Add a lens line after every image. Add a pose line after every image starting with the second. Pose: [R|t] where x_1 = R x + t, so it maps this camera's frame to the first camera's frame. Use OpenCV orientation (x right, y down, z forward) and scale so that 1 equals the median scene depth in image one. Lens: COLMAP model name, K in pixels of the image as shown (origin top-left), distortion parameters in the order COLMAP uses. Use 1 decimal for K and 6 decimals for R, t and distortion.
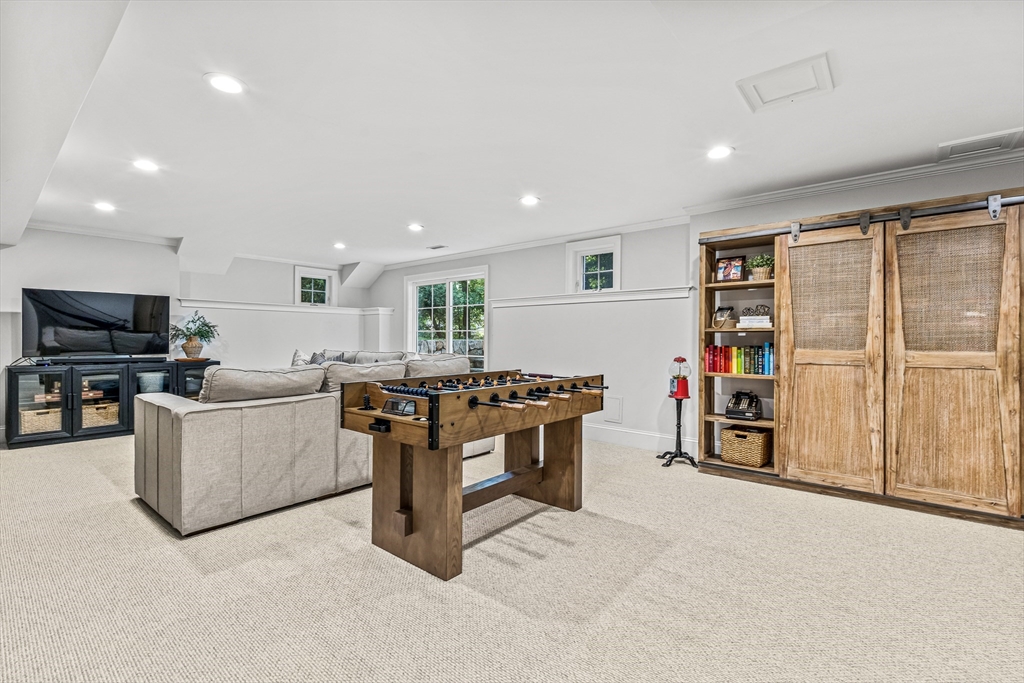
lens RADIAL K [[454.4, 0, 515.8], [0, 454.4, 340.4], [0, 0, 1]] dist [-0.003148, -0.000155]
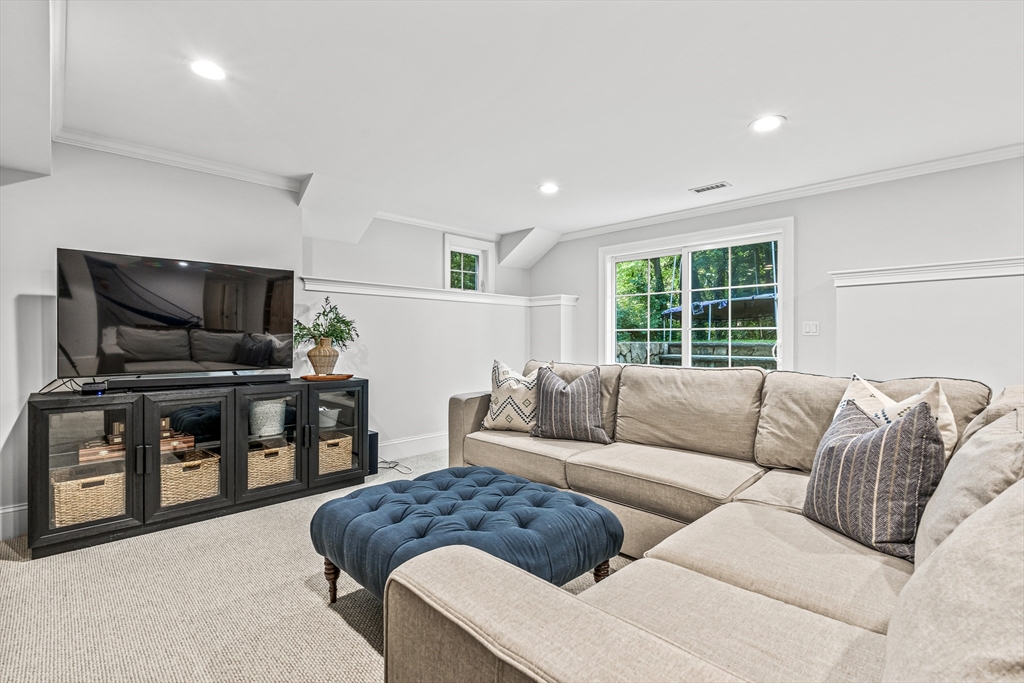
lens RADIAL K [[454.4, 0, 508.9], [0, 454.4, 339.9], [0, 0, 1]] dist [-0.003148, -0.000155]
pose [[0.996232, -0.000916, -0.086723, -0.418579], [0.000948, 0.999999, 0.000328, -0.006917], [0.086722, -0.000409, 0.996232, 0.418714]]
